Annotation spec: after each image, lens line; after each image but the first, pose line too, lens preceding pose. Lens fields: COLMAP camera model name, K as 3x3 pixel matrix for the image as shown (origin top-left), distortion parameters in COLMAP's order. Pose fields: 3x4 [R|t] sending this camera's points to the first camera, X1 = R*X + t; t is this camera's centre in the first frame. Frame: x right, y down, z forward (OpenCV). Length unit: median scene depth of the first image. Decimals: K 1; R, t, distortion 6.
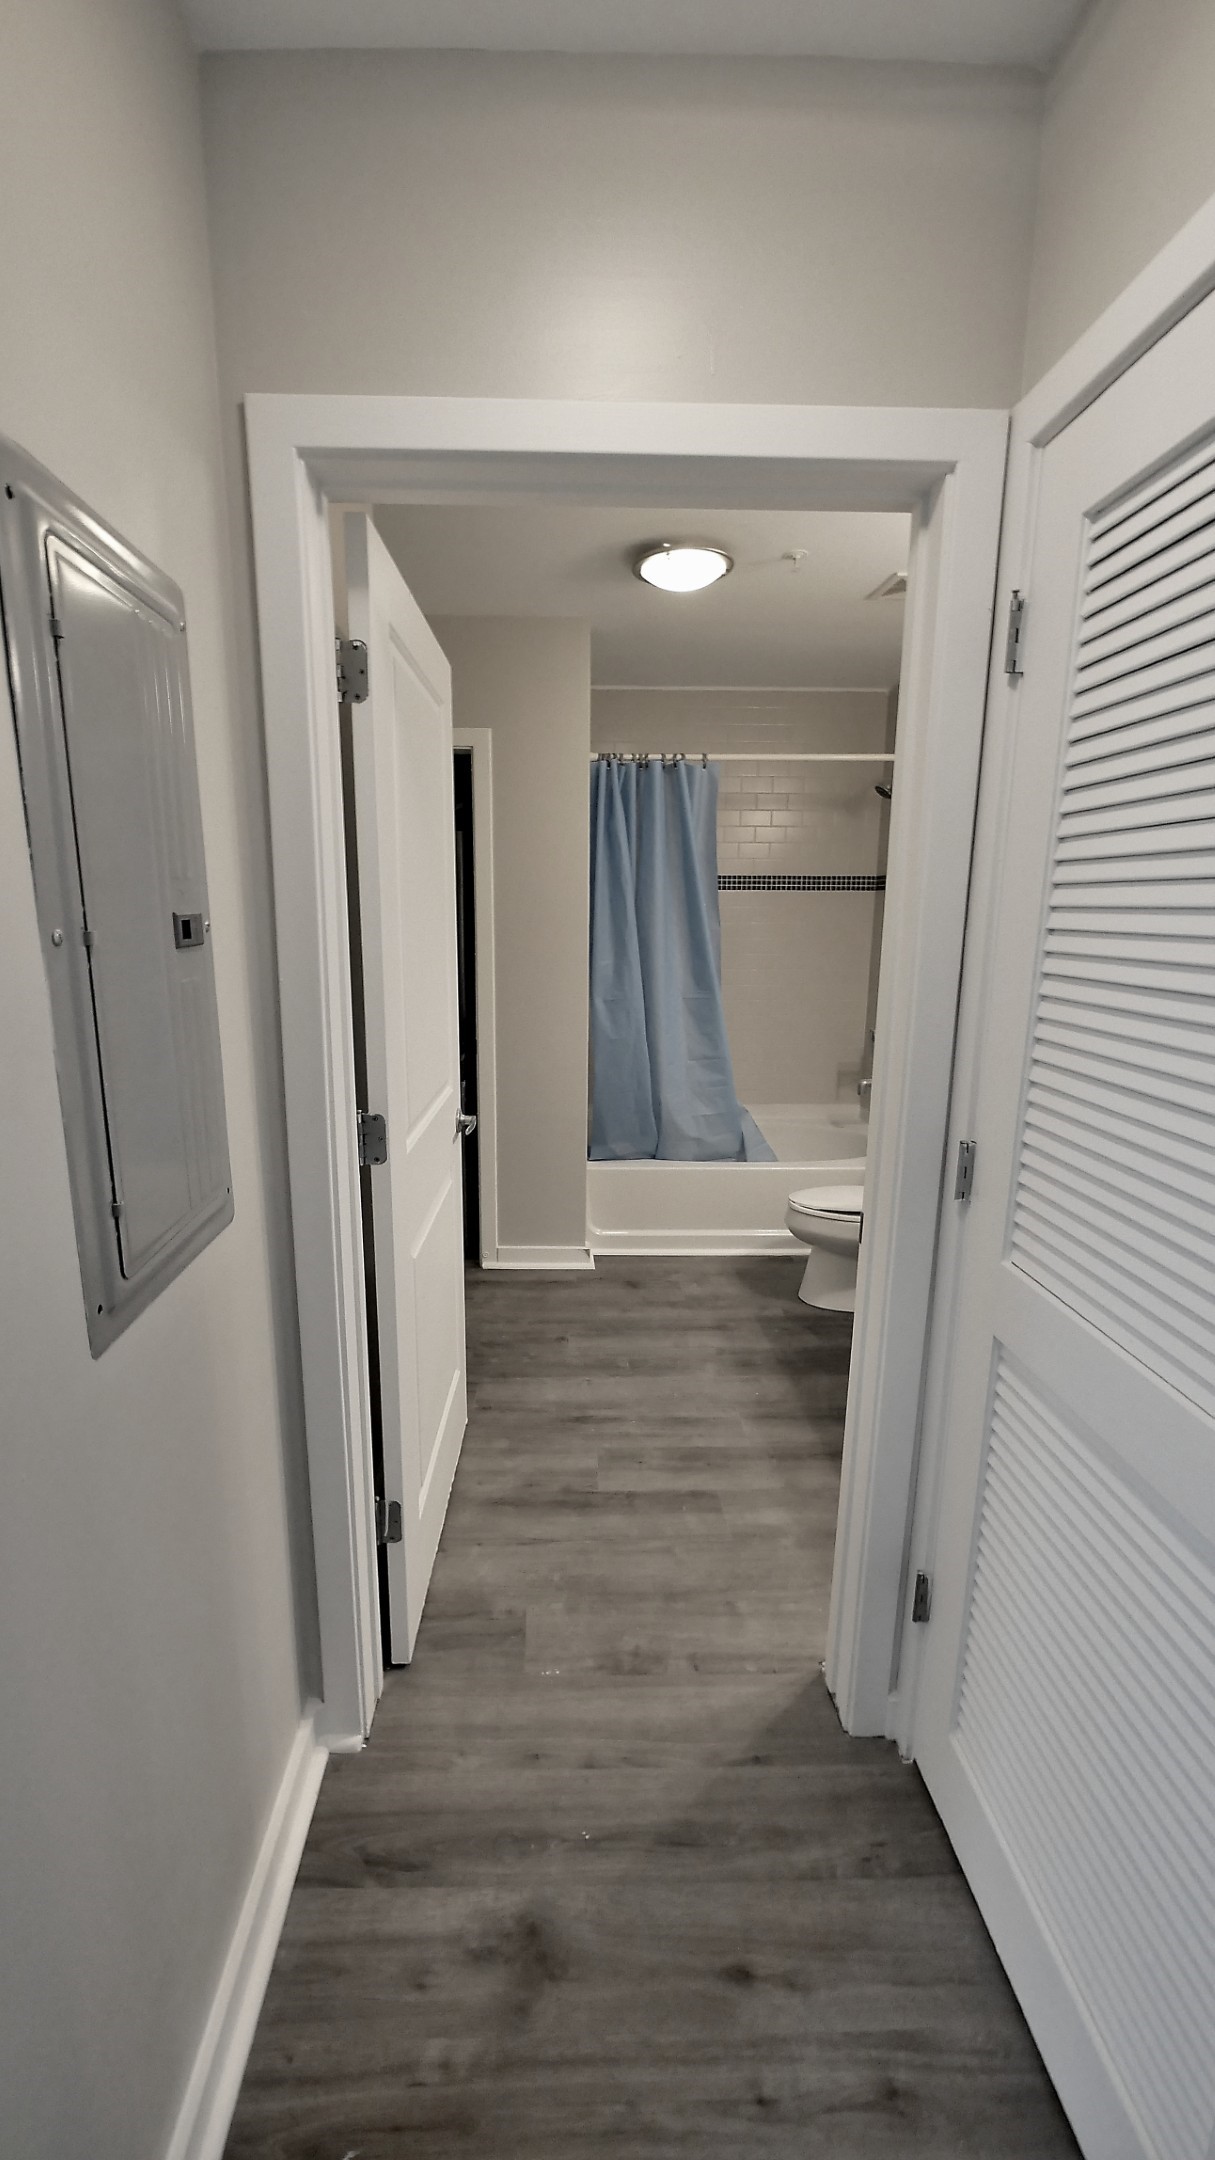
lens RADIAL K [[892.6, 0, 566.2], [0, 892.6, 1097.2], [0, 0, 1]] dist [-0.007592, 0.000828]
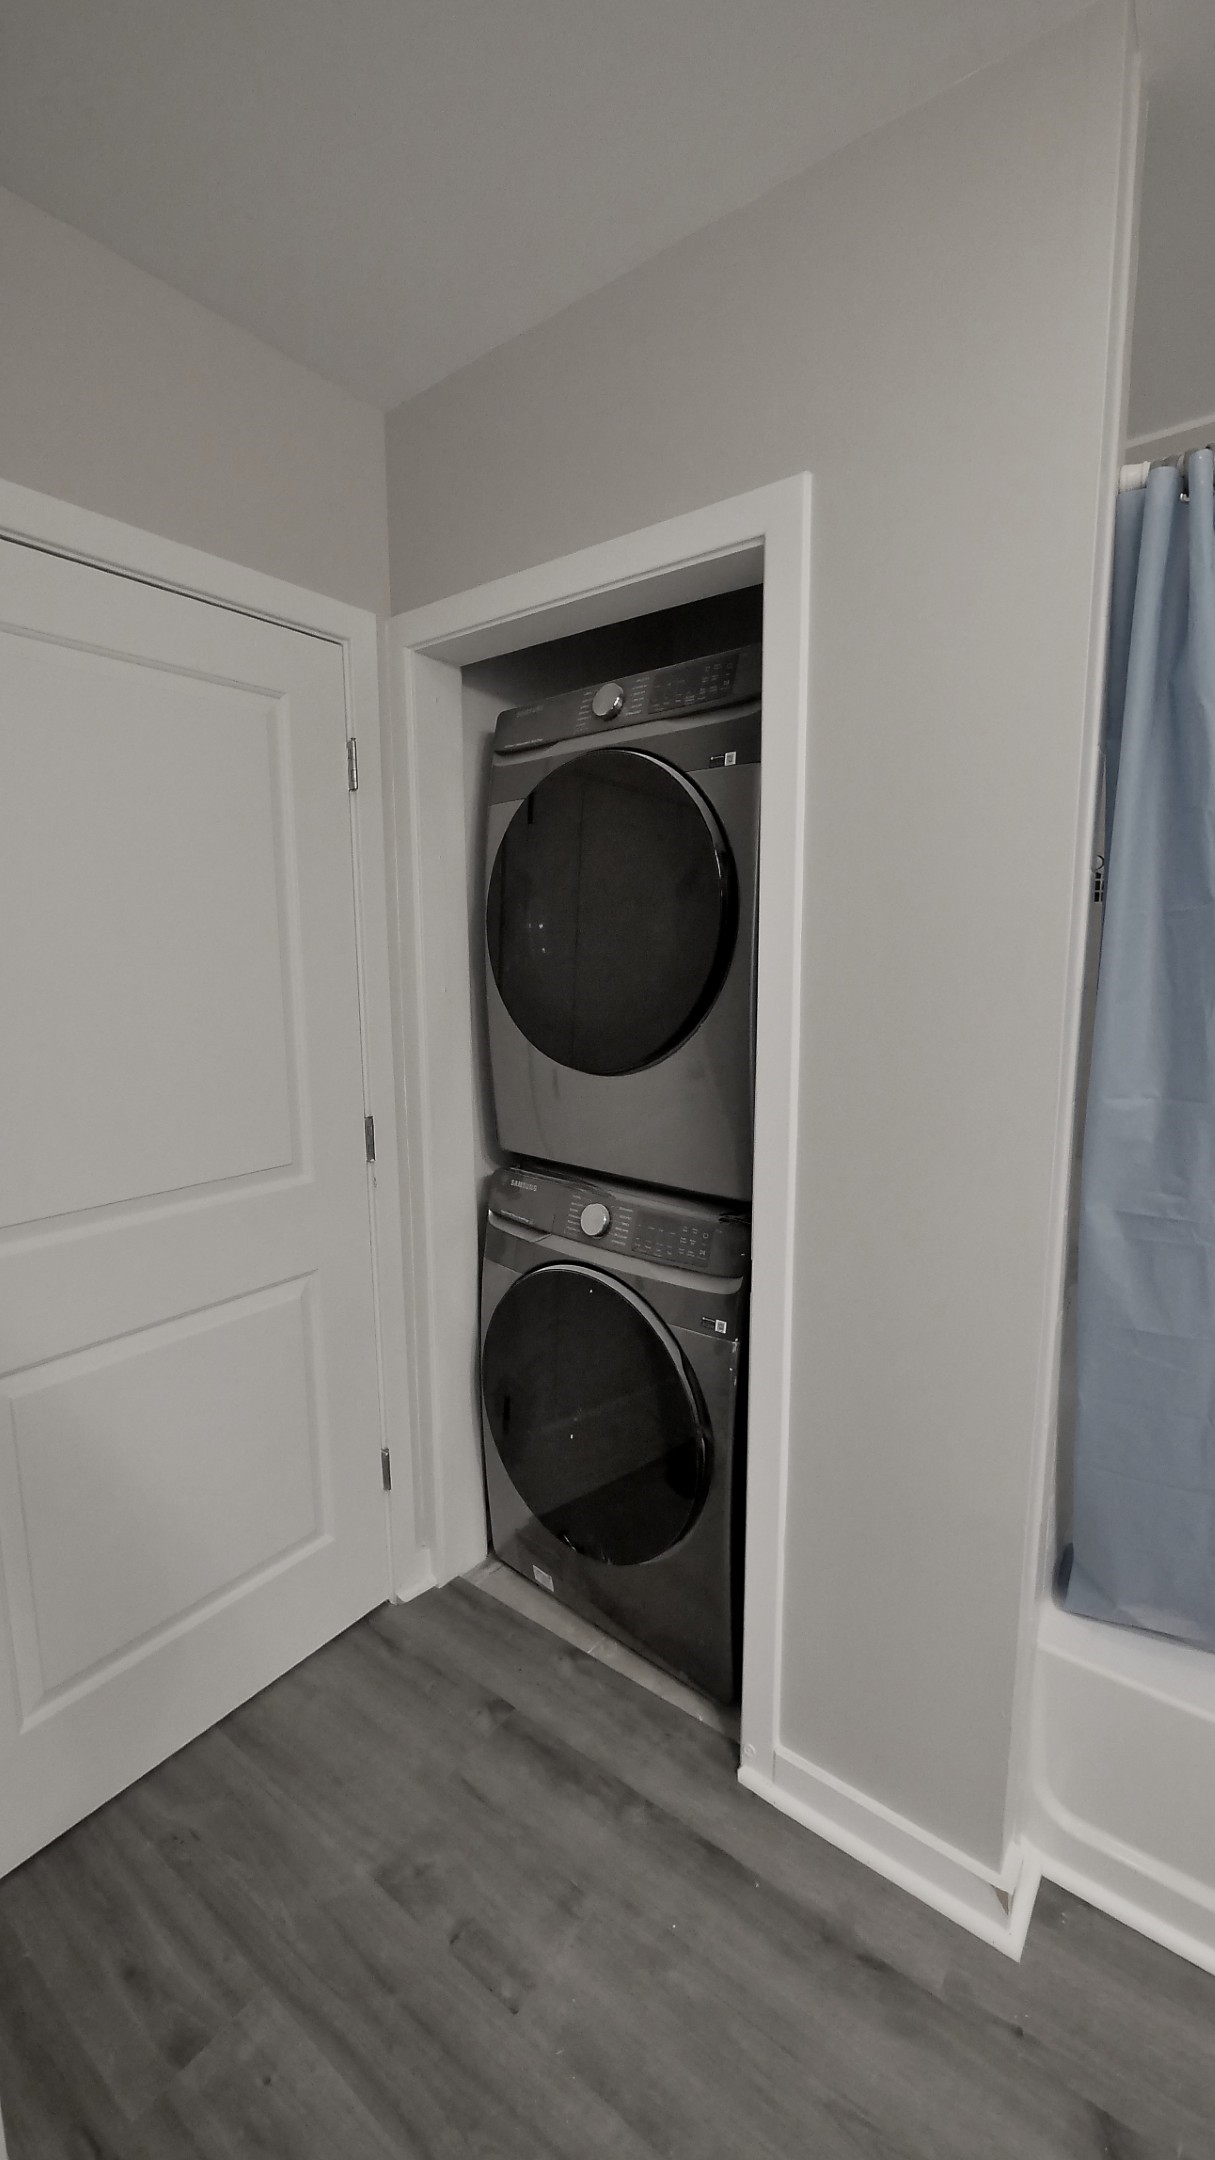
lens RADIAL K [[892.6, 0, 595.4], [0, 892.6, 1080.5], [0, 0, 1]] dist [-0.007592, 0.000828]
pose [[0.780714, 0.081590, -0.619539, 0.096697], [-0.116173, 0.993106, -0.015608, -0.137250], [0.613995, 0.084159, 0.784811, 0.647884]]
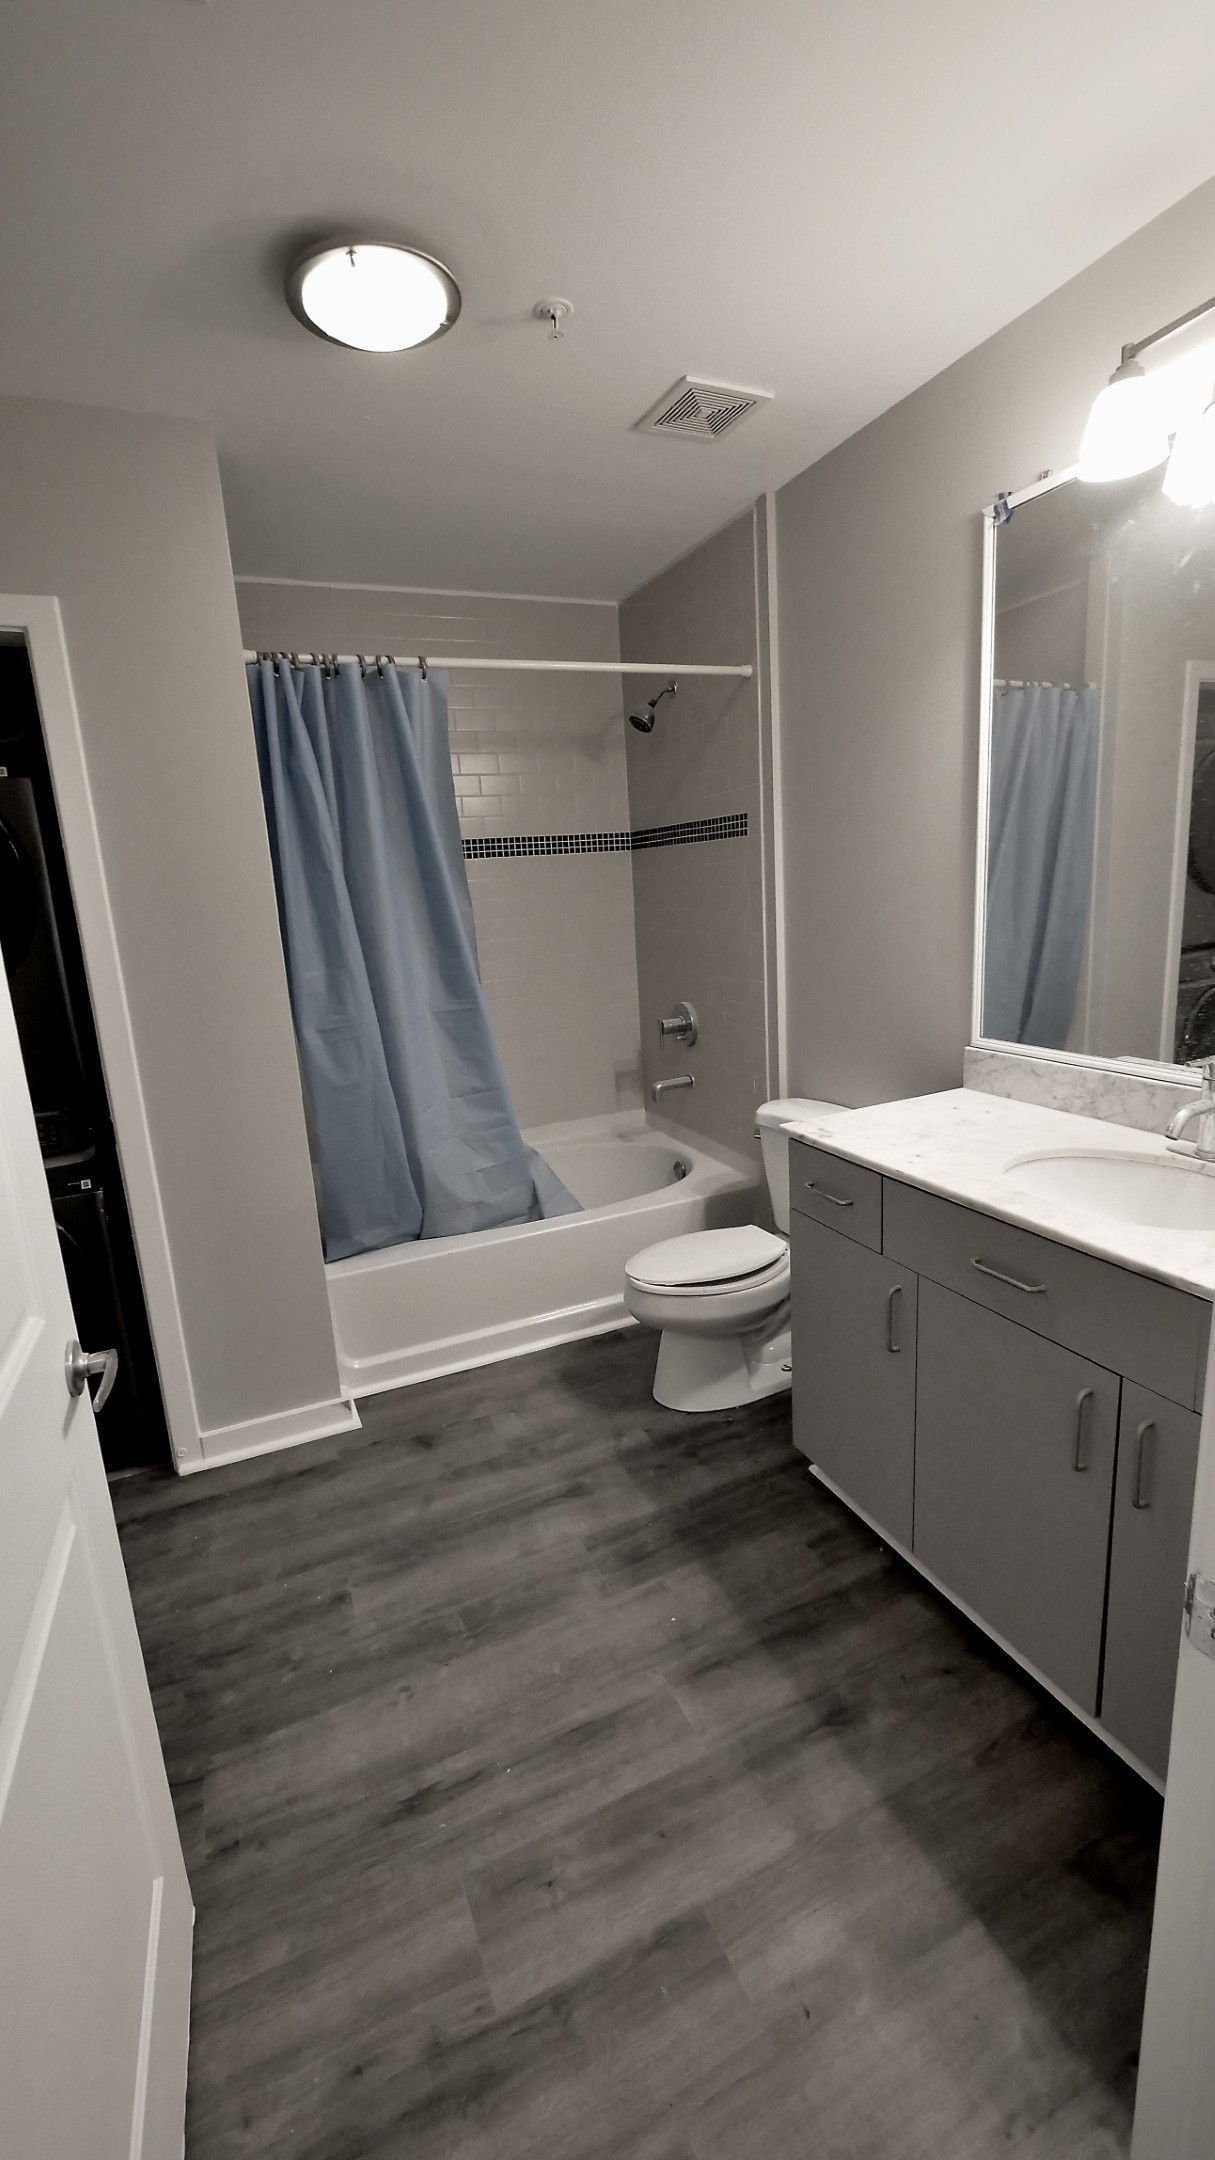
lens RADIAL K [[892.6, 0, 595.3], [0, 892.6, 1071.3], [0, 0, 1]] dist [-0.007592, 0.000828]
pose [[0.920917, -0.138659, 0.364260, -0.014520], [0.142192, 0.989689, 0.017248, -0.064006], [-0.362896, 0.035911, 0.931138, 0.328383]]
